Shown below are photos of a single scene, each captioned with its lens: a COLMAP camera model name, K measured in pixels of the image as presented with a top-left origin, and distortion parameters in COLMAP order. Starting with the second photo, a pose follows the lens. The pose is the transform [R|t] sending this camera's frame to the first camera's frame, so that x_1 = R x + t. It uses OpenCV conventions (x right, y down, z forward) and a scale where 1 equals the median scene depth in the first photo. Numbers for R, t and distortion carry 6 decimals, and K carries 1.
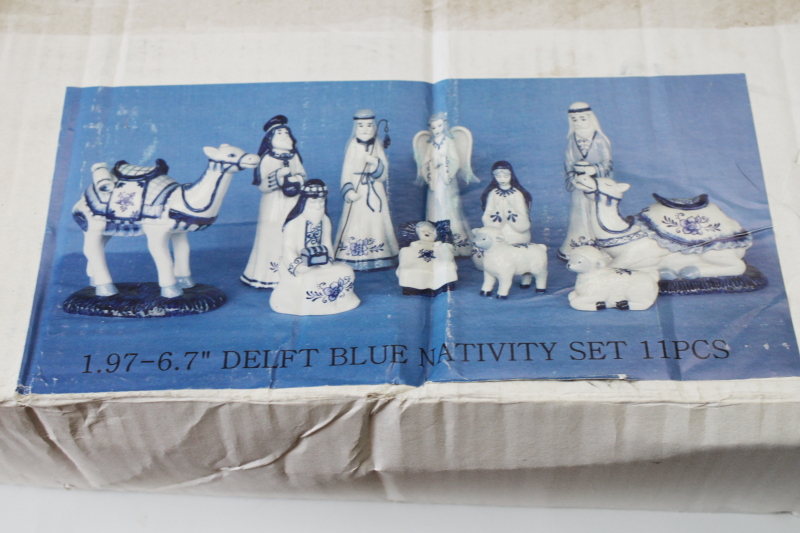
lens RADIAL K [[1145.9, 0, 405.0], [0, 1145.9, 263.8], [0, 0, 1]] dist [-0.031504, 0.000000]
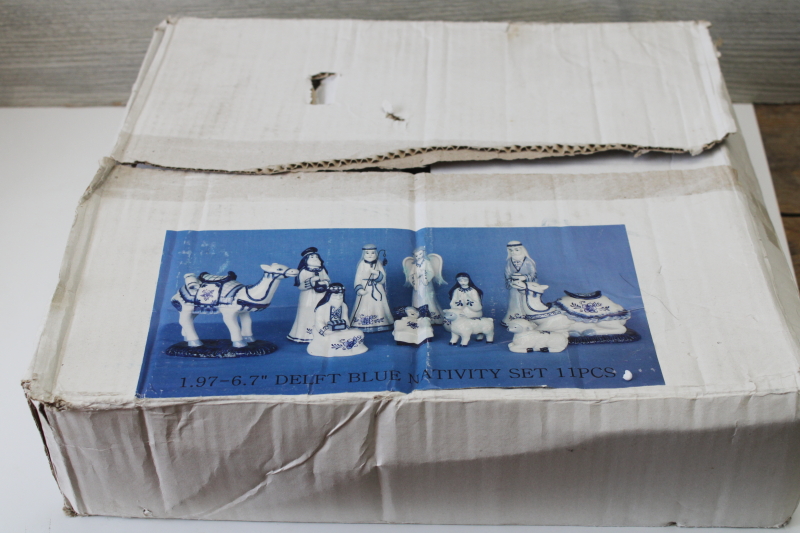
lens RADIAL K [[1145.9, 0, 397.6], [0, 1145.9, 268.6], [0, 0, 1]] dist [-0.031504, 0.000000]
pose [[0.999753, 0.008880, 0.020385, -0.031377], [-0.002014, 0.949182, -0.314722, 0.390261], [-0.022144, 0.314603, 0.948965, -0.428726]]
